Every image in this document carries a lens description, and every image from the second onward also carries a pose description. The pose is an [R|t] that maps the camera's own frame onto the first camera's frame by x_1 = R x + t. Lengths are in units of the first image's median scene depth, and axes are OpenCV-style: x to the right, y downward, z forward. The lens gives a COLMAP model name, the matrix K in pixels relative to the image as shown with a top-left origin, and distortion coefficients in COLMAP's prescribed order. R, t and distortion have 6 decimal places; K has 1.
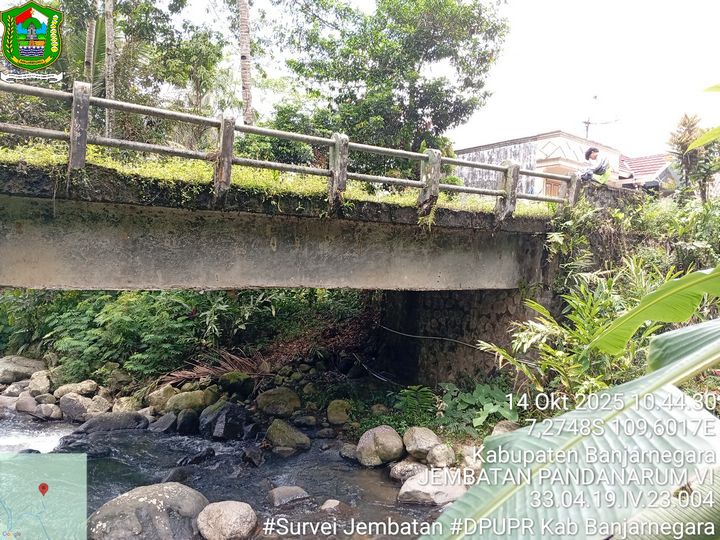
lens RADIAL K [[547.3, 0, 358.0], [0, 547.3, 270.3], [0, 0, 1]] dist [0.100089, -0.198661]
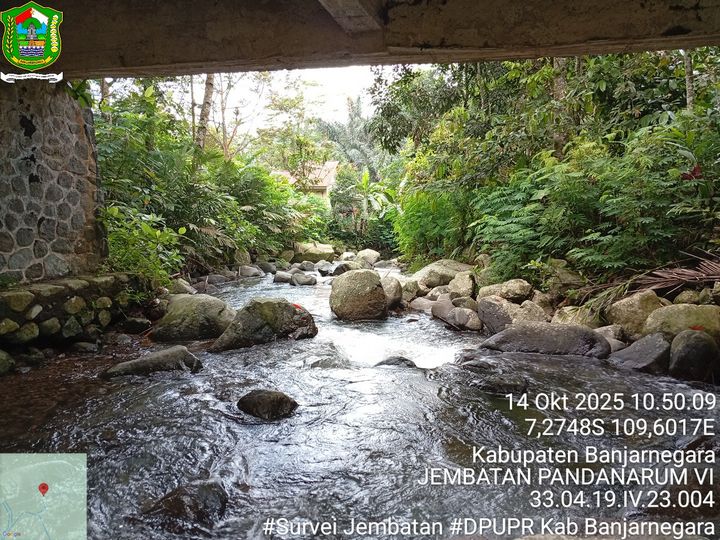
lens RADIAL K [[547.3, 0, 358.0], [0, 547.3, 270.3], [0, 0, 1]] dist [0.100089, -0.198661]
pose [[0.696471, 0.035546, -0.716704, -0.201558], [0.025602, 0.996906, 0.074323, 0.183132], [0.717128, -0.070113, 0.693405, 0.553855]]
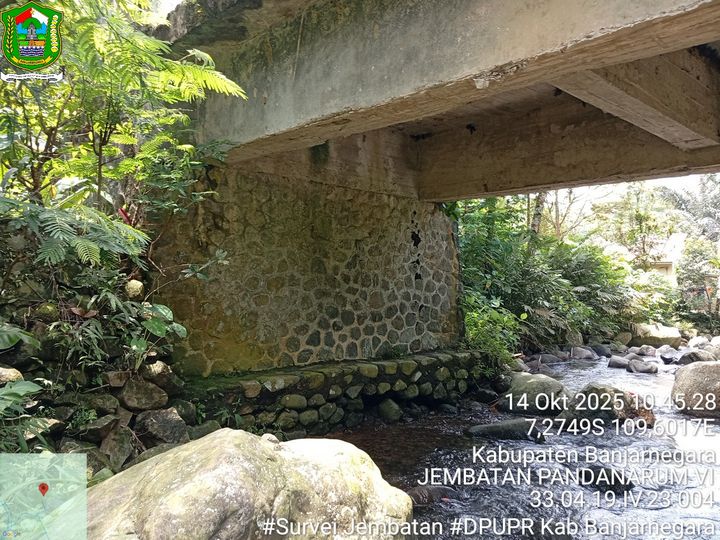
lens RADIAL K [[546.7, 0, 355.9], [0, 546.7, 267.7], [0, 0, 1]] dist [0.096553, -0.208790]
pose [[0.191662, -0.069584, -0.978991, -0.097424], [-0.002601, 0.997444, -0.071405, 0.163115], [0.981457, 0.016232, 0.190991, 0.474122]]
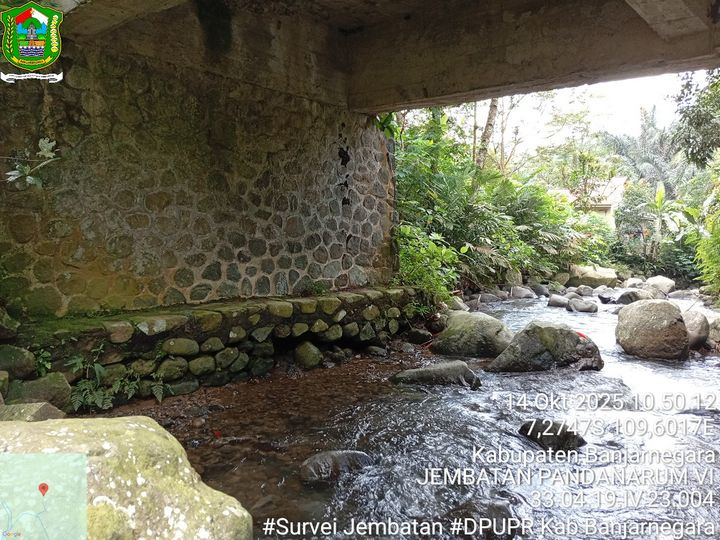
lens RADIAL K [[547.3, 0, 358.0], [0, 547.3, 270.3], [0, 0, 1]] dist [0.100089, -0.198661]
pose [[0.289069, 0.037043, -0.956591, -0.209334], [-0.008883, 0.999312, 0.036013, 0.181434], [0.957267, -0.001913, 0.289199, 0.537278]]
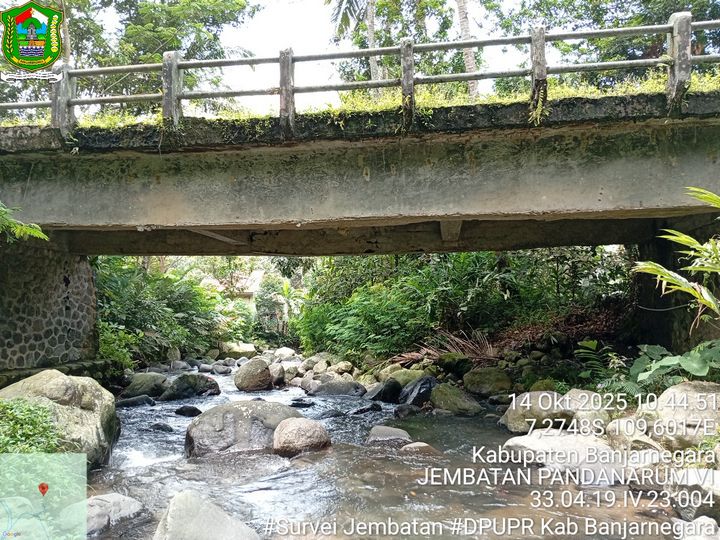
lens RADIAL K [[547.3, 0, 358.0], [0, 547.3, 270.3], [0, 0, 1]] dist [0.100089, -0.198661]
pose [[0.775208, -0.089254, -0.625369, 0.343146], [0.030902, 0.994141, -0.103581, 0.178541], [0.630949, 0.060972, 0.773424, 0.189651]]
